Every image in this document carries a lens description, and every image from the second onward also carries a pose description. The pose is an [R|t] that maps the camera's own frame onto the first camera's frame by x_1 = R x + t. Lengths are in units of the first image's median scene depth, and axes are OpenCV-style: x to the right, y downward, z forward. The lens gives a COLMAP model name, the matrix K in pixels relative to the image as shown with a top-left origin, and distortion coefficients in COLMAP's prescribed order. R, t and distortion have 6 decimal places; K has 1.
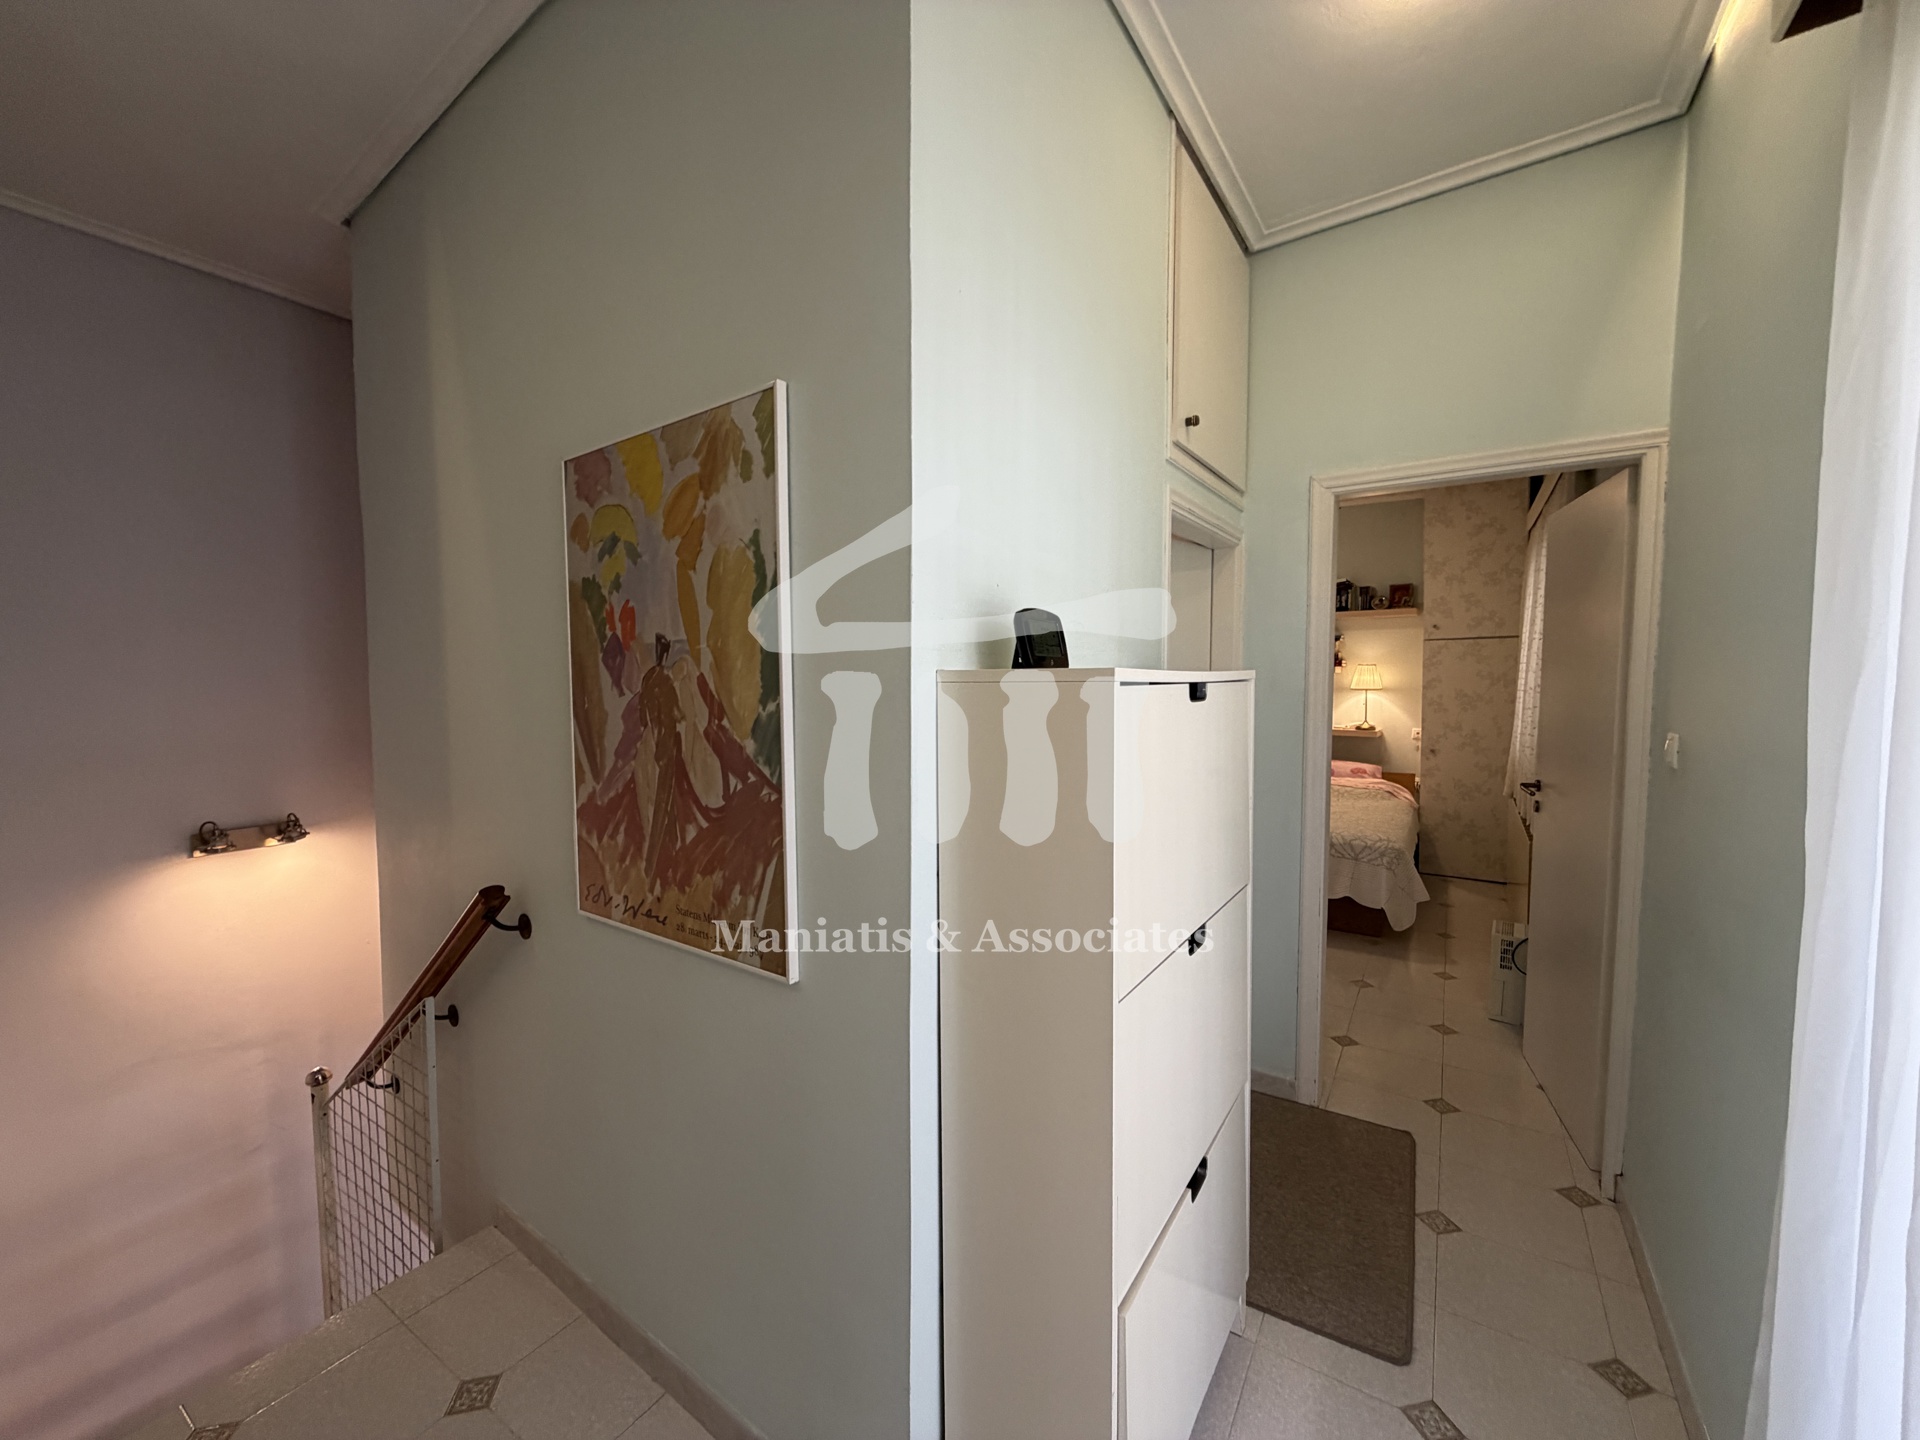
lens RADIAL K [[770.8, 0, 953.7], [0, 770.8, 720.0], [0, 0, 1]] dist [-0.000228, -0.000522]
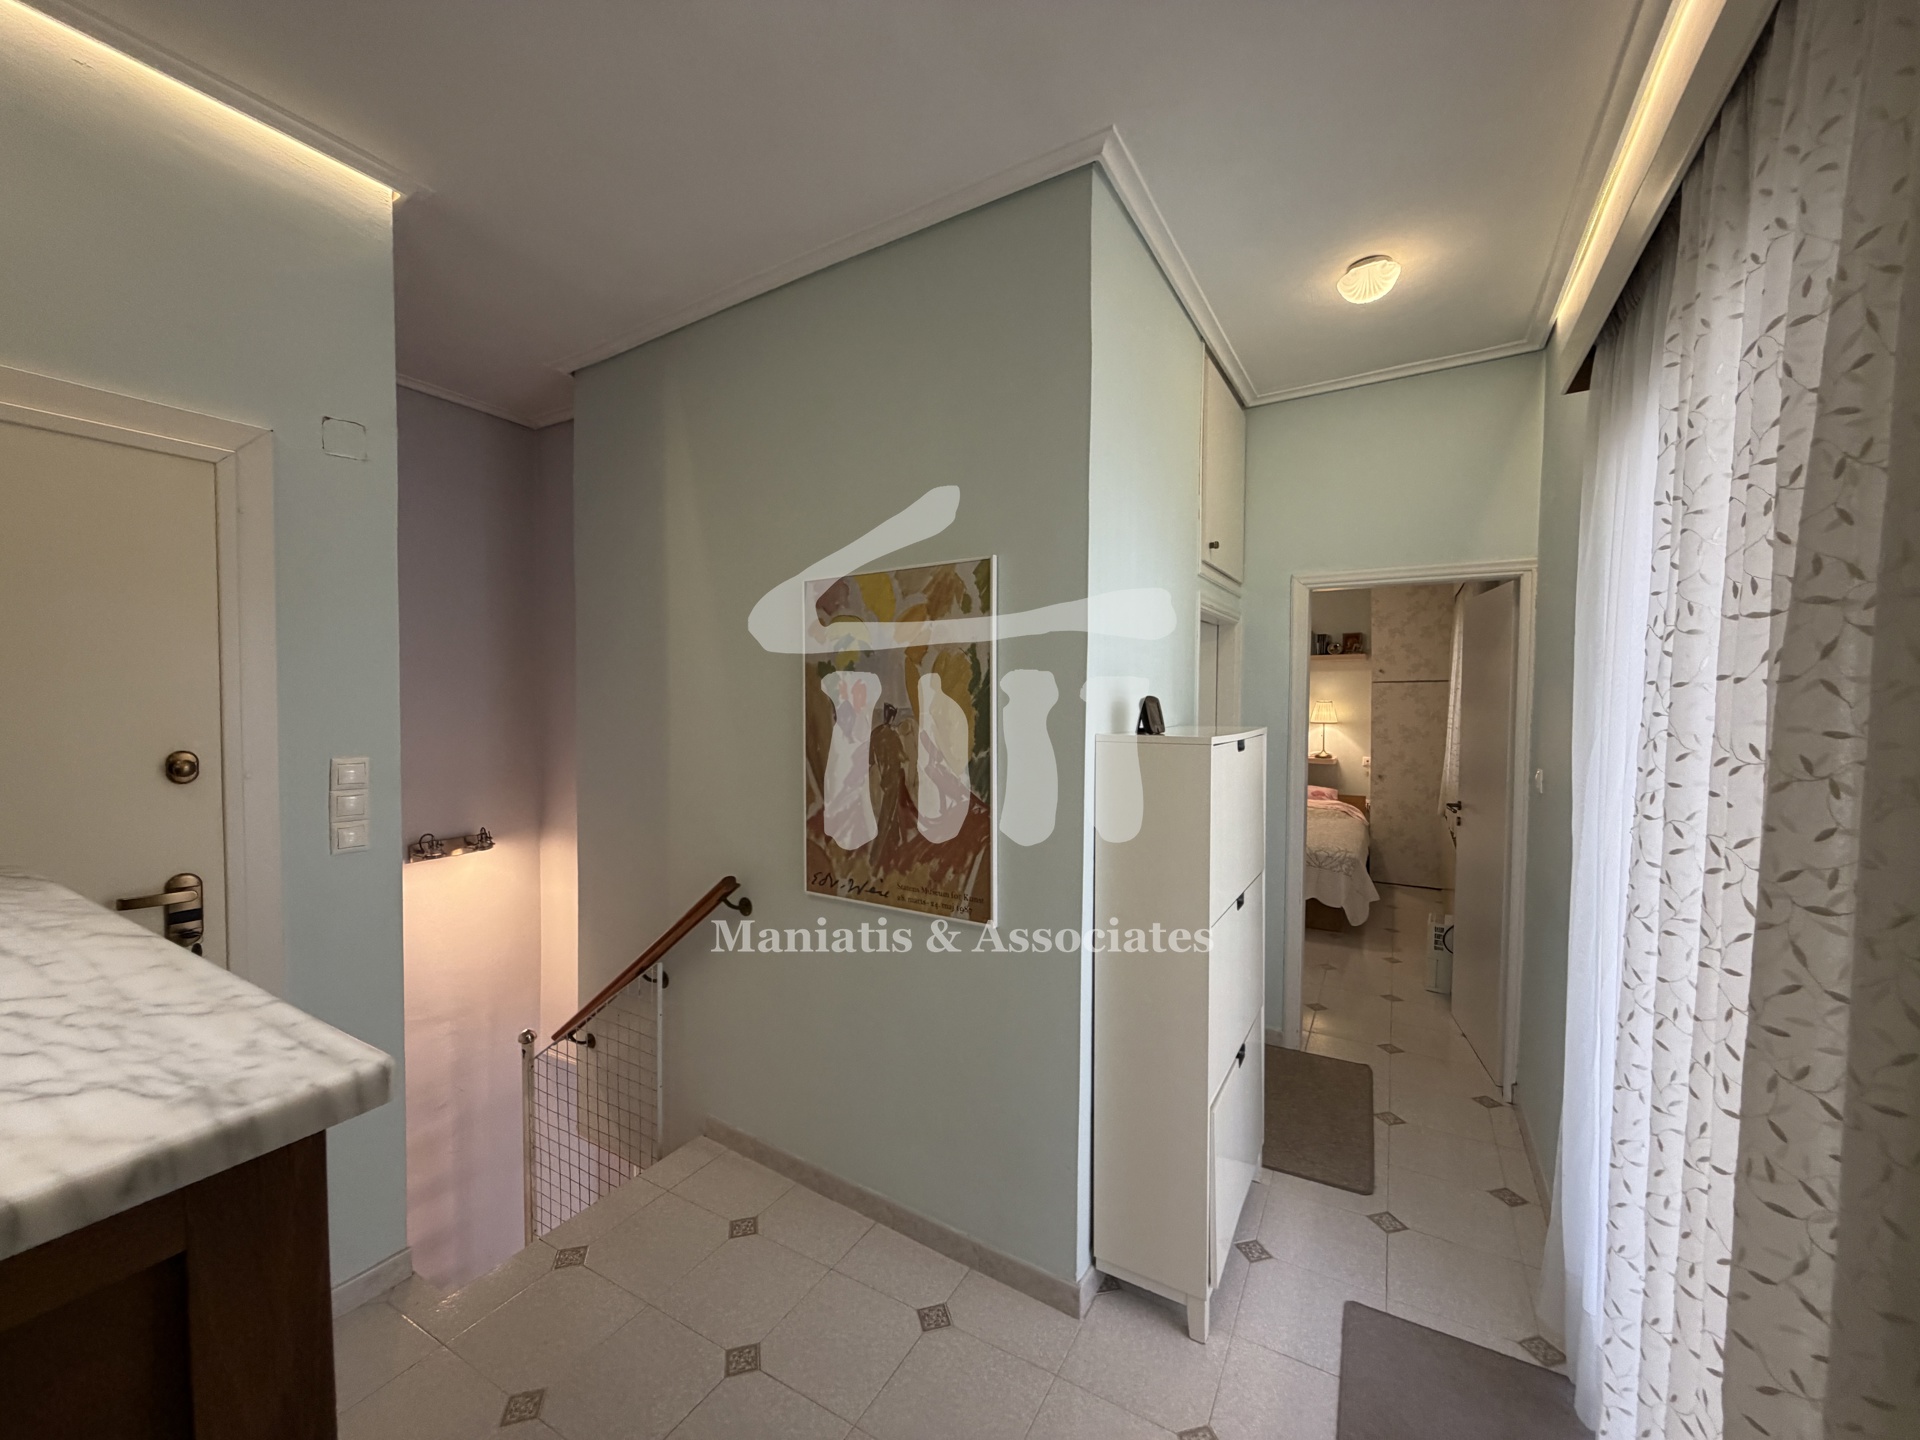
lens RADIAL K [[770.8, 0, 953.8], [0, 770.8, 720.3], [0, 0, 1]] dist [-0.000228, -0.000522]
pose [[0.998594, 0.006200, 0.052637, -0.197976], [-0.004740, 0.999602, -0.027814, -0.022147], [-0.052788, 0.027526, 0.998226, -0.309944]]
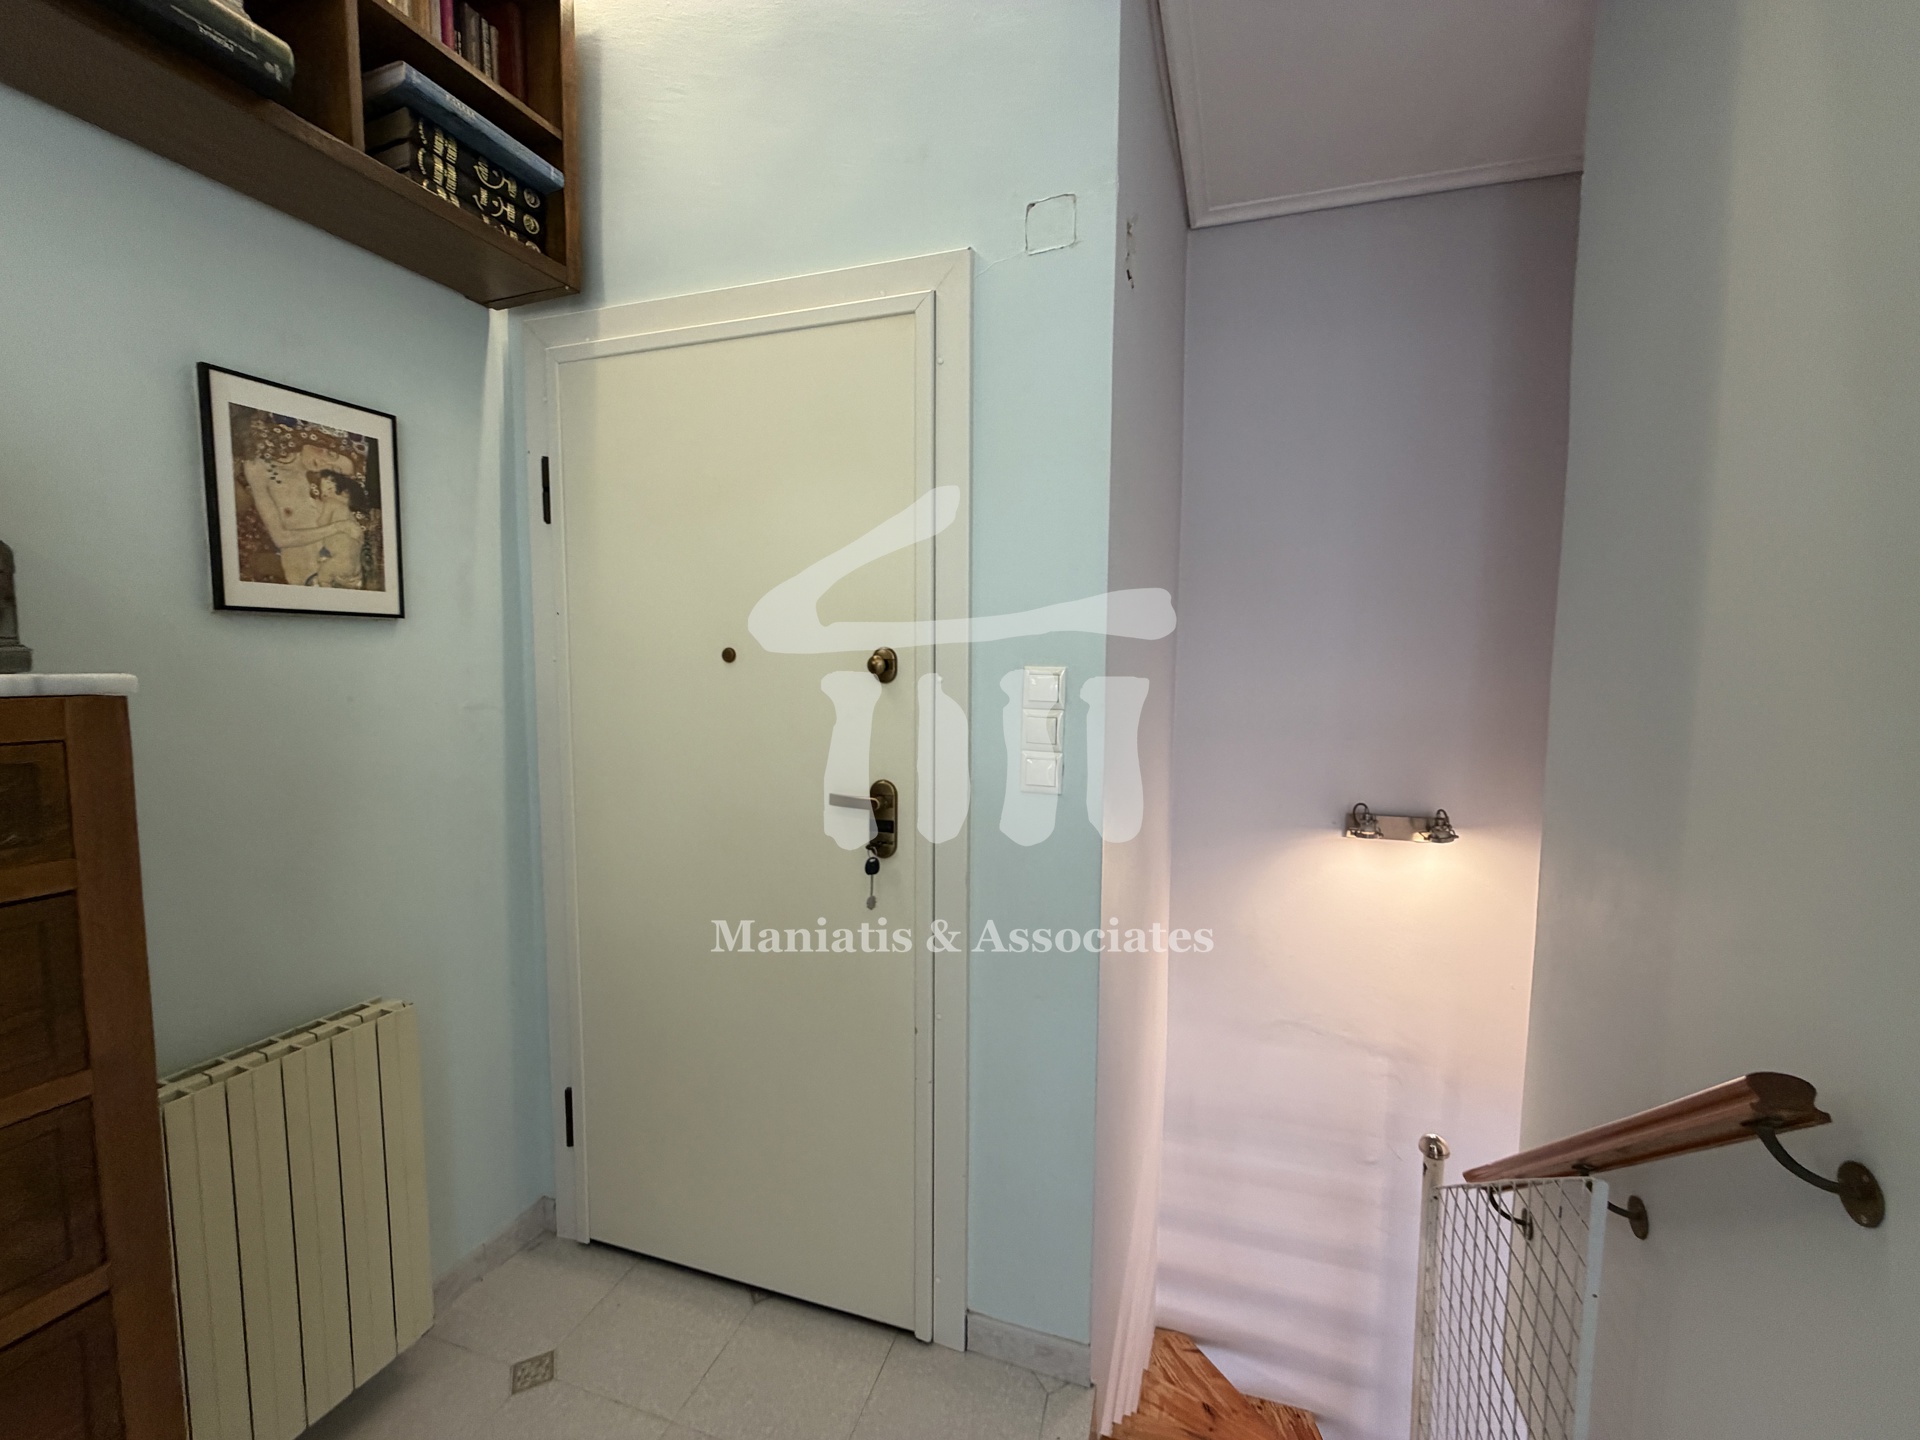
lens RADIAL K [[770.8, 0, 954.0], [0, 770.8, 718.4], [0, 0, 1]] dist [-0.000228, -0.000522]
pose [[0.267077, 0.077073, -0.960588, -0.225849], [-0.062728, 0.996073, 0.062480, 0.002971], [0.961631, 0.043569, 0.270863, 0.287481]]
